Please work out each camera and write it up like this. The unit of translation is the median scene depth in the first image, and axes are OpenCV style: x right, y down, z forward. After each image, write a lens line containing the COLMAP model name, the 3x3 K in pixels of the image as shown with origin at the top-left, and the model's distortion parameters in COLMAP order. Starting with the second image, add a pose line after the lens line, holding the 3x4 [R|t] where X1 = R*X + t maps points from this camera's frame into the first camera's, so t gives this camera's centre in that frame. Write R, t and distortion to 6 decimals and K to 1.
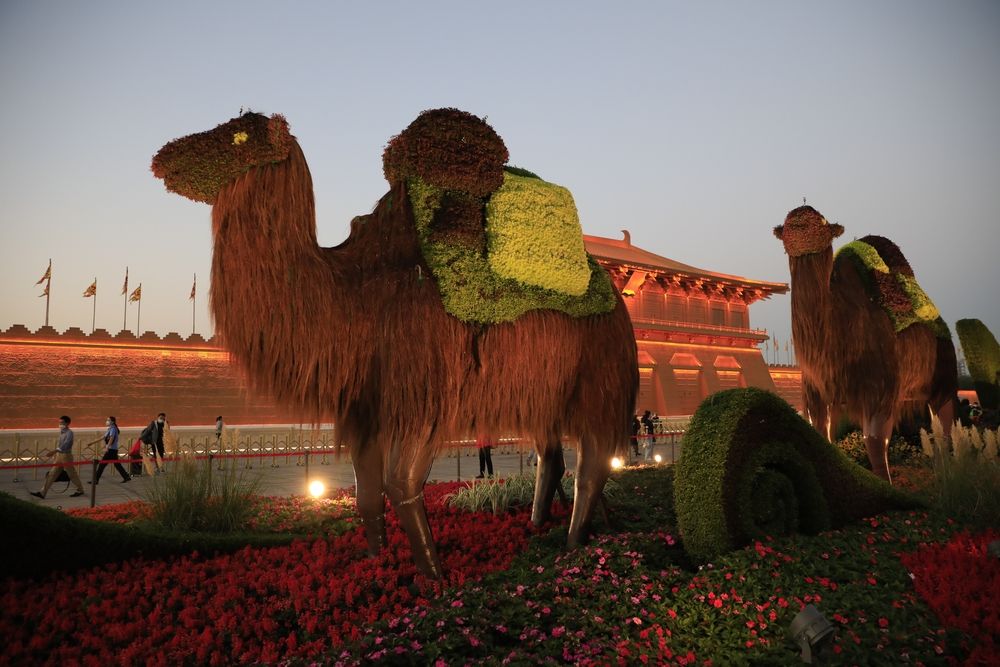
lens RADIAL K [[675.6, 0, 500.0], [0, 675.6, 333.5], [0, 0, 1]] dist [-0.077006, 0.000349]
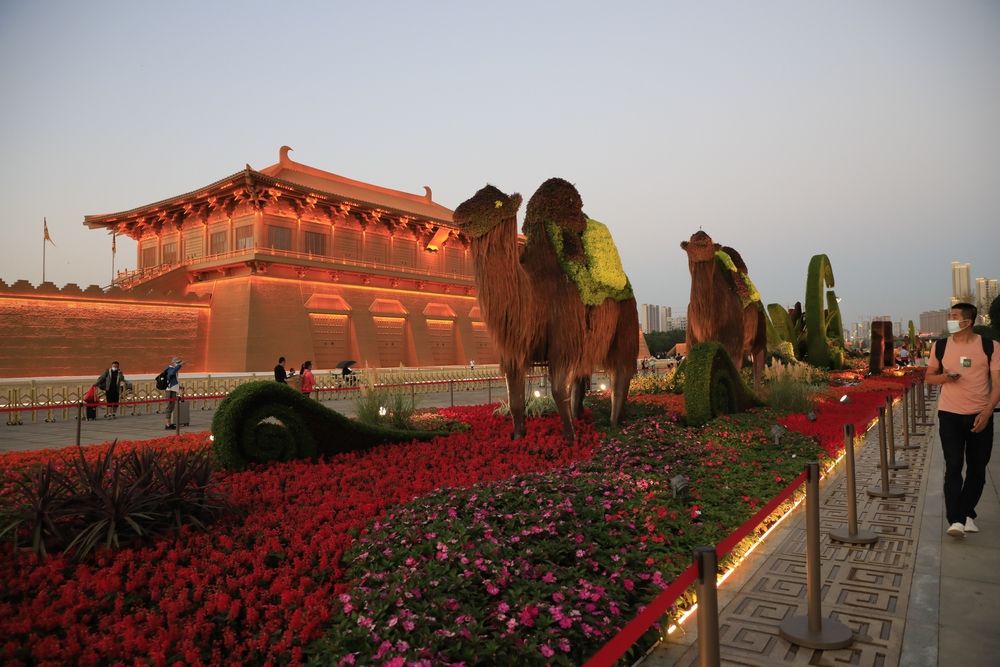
lens RADIAL K [[675.6, 0, 500.0], [0, 675.6, 333.5], [0, 0, 1]] dist [-0.077006, 0.000349]
pose [[0.947388, 0.007082, 0.320008, -0.354452], [-0.030563, 0.997189, 0.068416, -0.024483], [-0.318624, -0.074597, 0.944941, -0.282279]]
